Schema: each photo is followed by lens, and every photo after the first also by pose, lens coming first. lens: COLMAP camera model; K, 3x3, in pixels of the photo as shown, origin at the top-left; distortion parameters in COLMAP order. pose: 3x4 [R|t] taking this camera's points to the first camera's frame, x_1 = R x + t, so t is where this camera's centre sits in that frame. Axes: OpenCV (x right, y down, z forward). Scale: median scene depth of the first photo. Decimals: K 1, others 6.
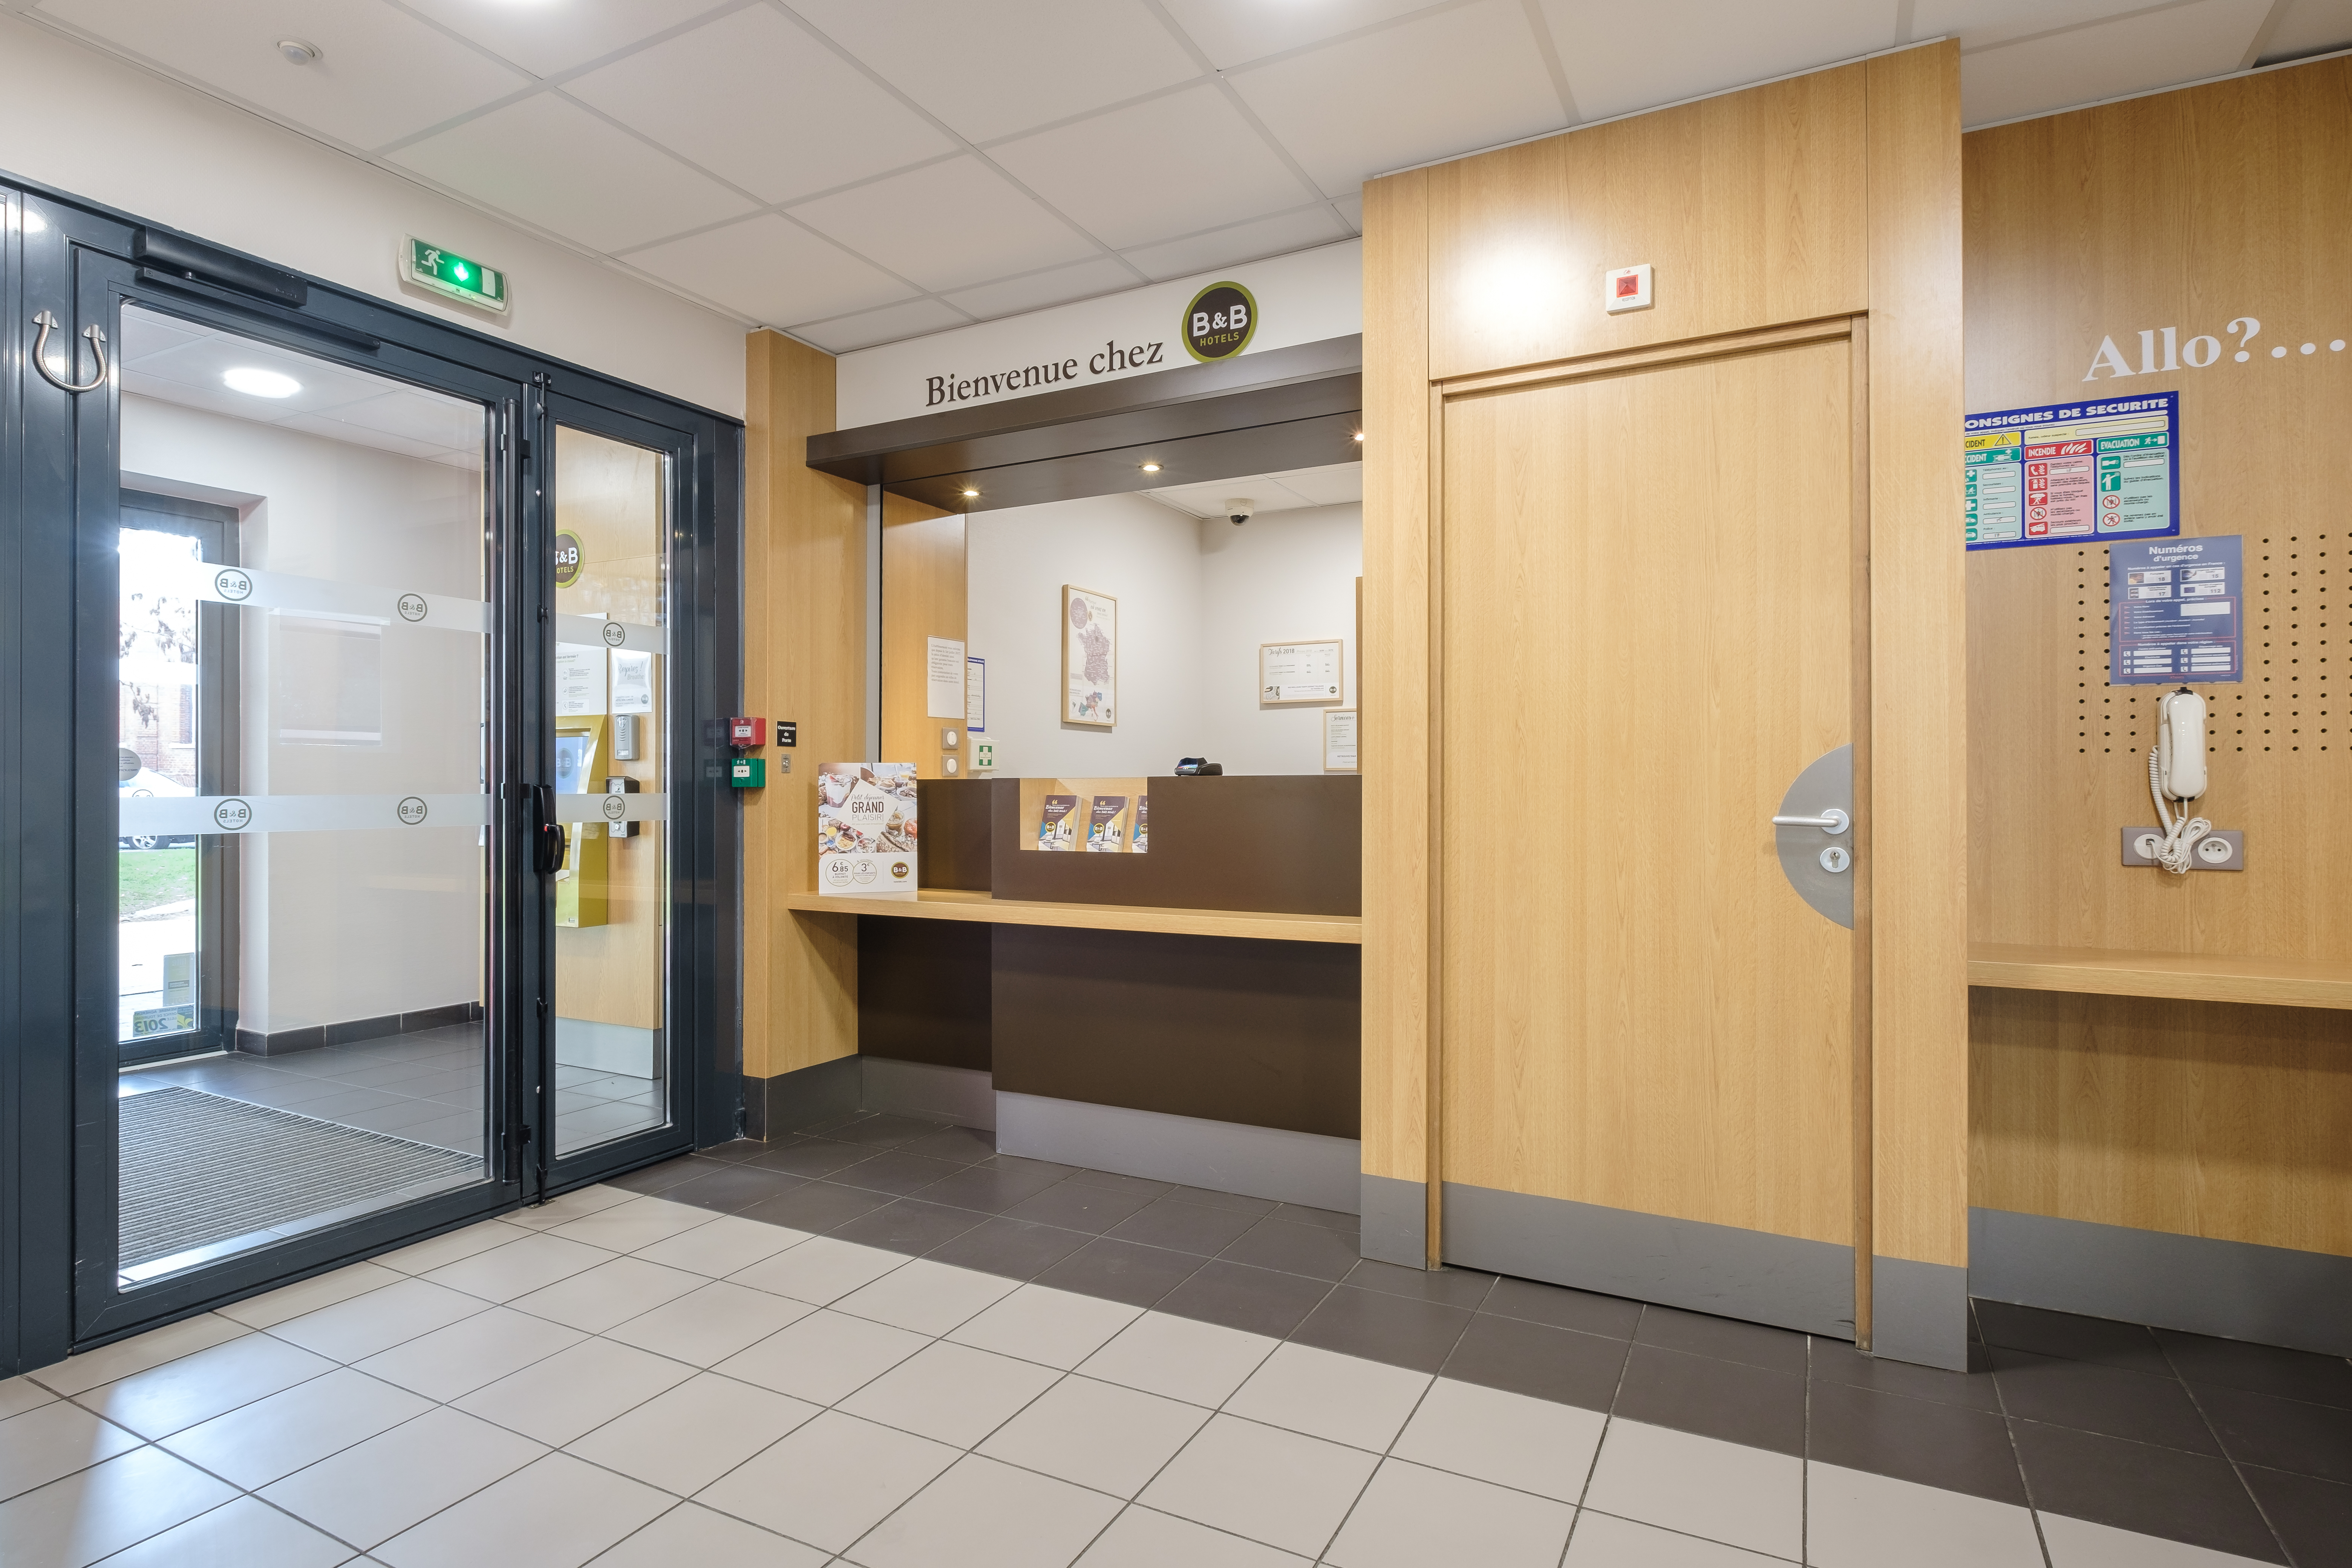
lens RADIAL K [[1202.3, 0, 1176.0], [0, 1202.3, 784.0], [0, 0, 1]] dist [-0.013000, 0.000039]
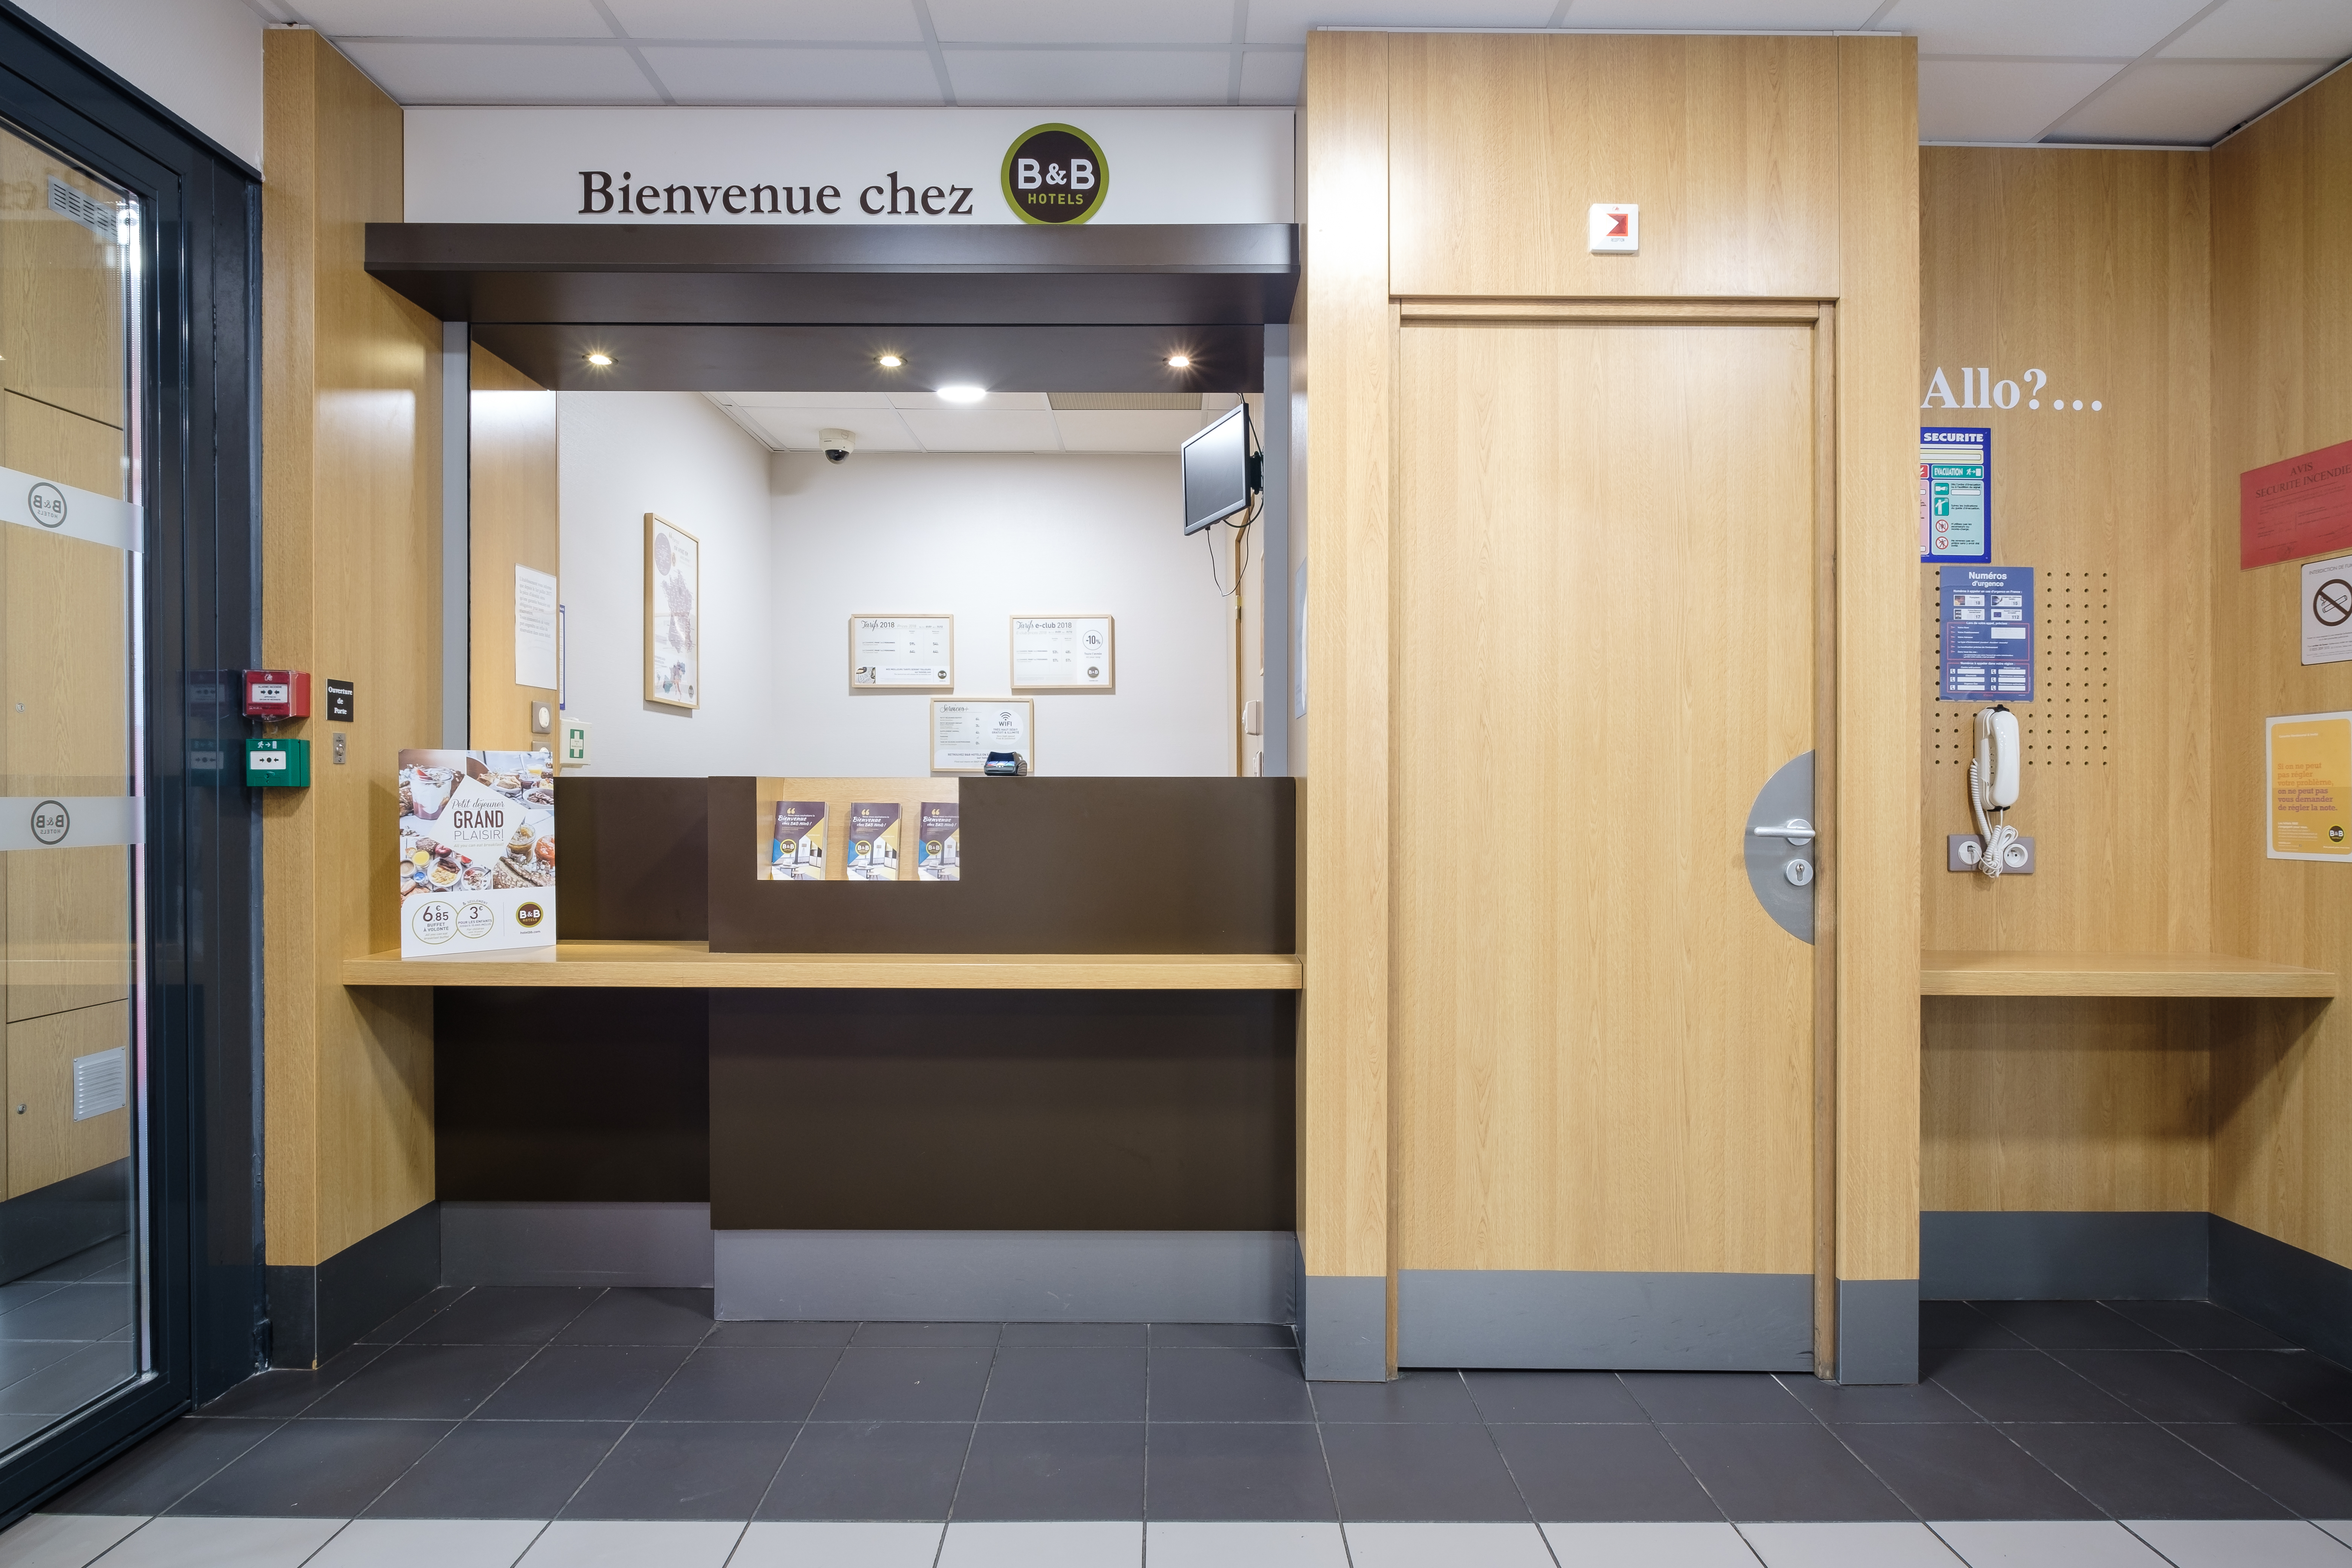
lens RADIAL K [[1302.1, 0, 1171.7], [0, 1302.1, 805.0], [0, 0, 1]] dist [-0.012140, -0.001503]
pose [[0.887264, 0.001172, 0.461261, -0.320780], [-0.007254, 0.999909, 0.011413, 0.001351], [-0.461206, -0.013472, 0.887191, 0.273884]]
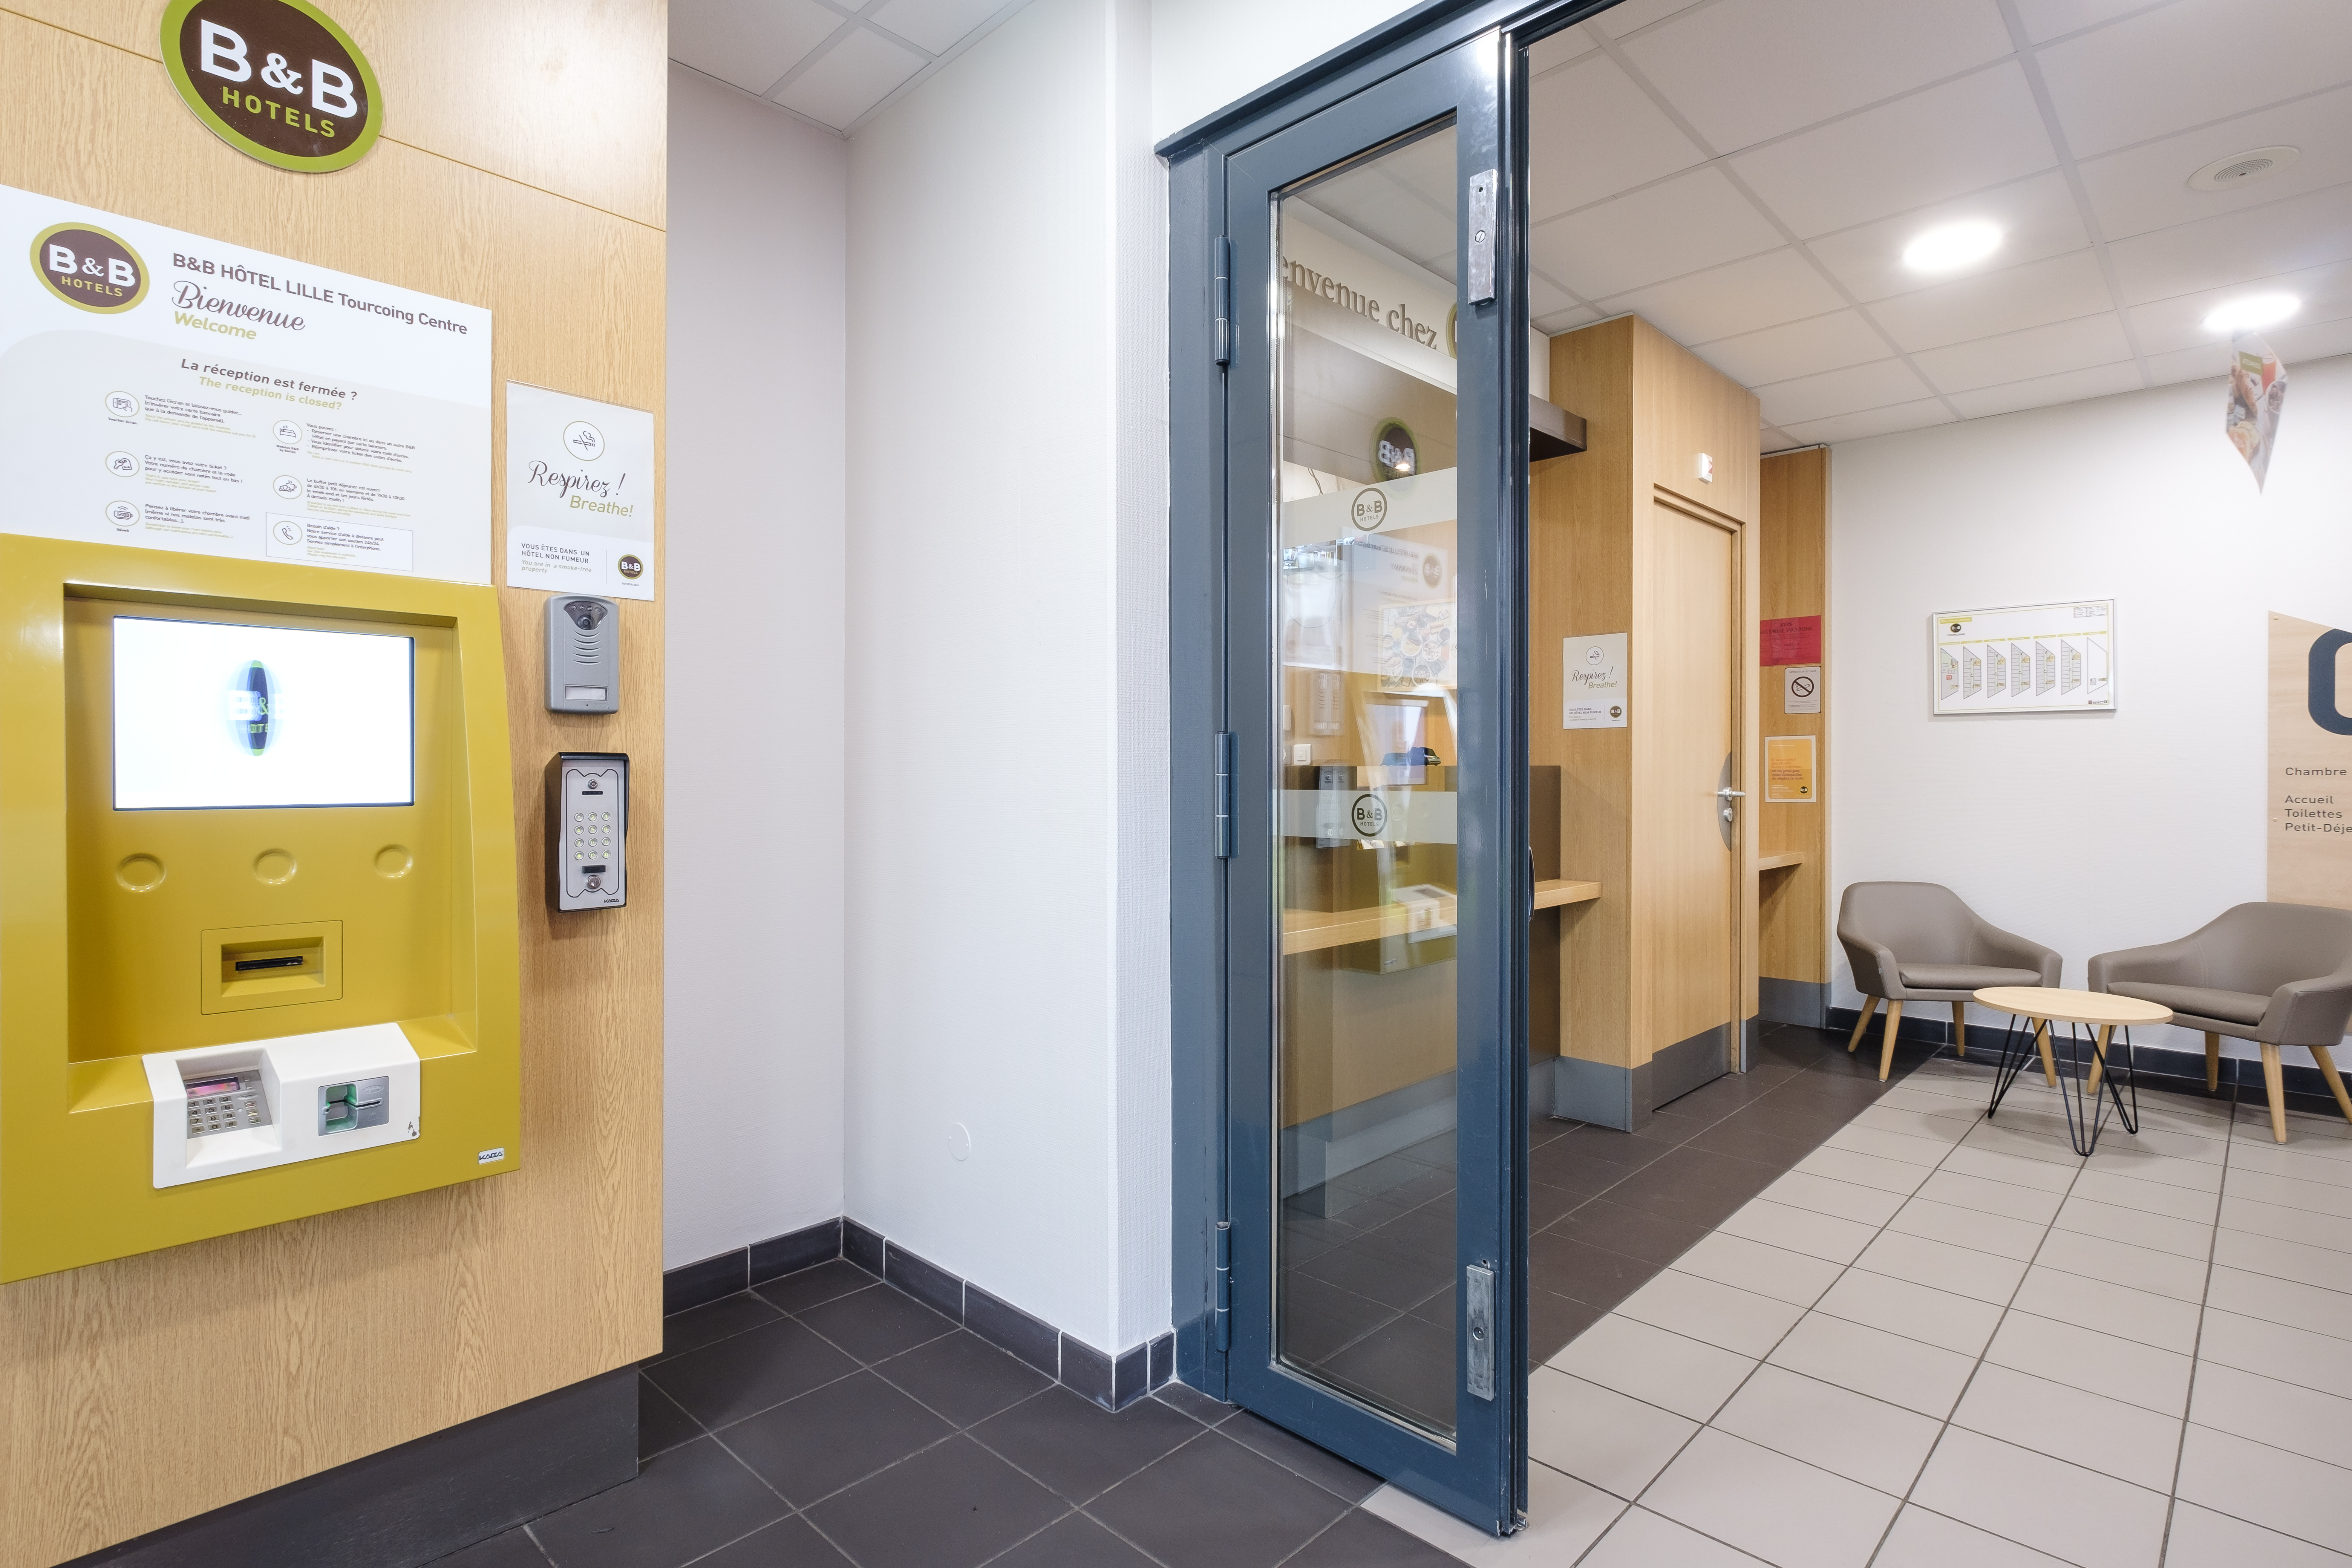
lens RADIAL K [[1087.1, 0, 1299.2], [0, 1087.1, 775.1], [0, 0, 1]] dist [-0.056991, -0.000105]
pose [[0.300747, -0.002849, 0.953700, -1.076849], [-0.006997, 0.999962, 0.005193, -0.000750], [-0.953678, -0.008235, 0.300716, 0.991628]]
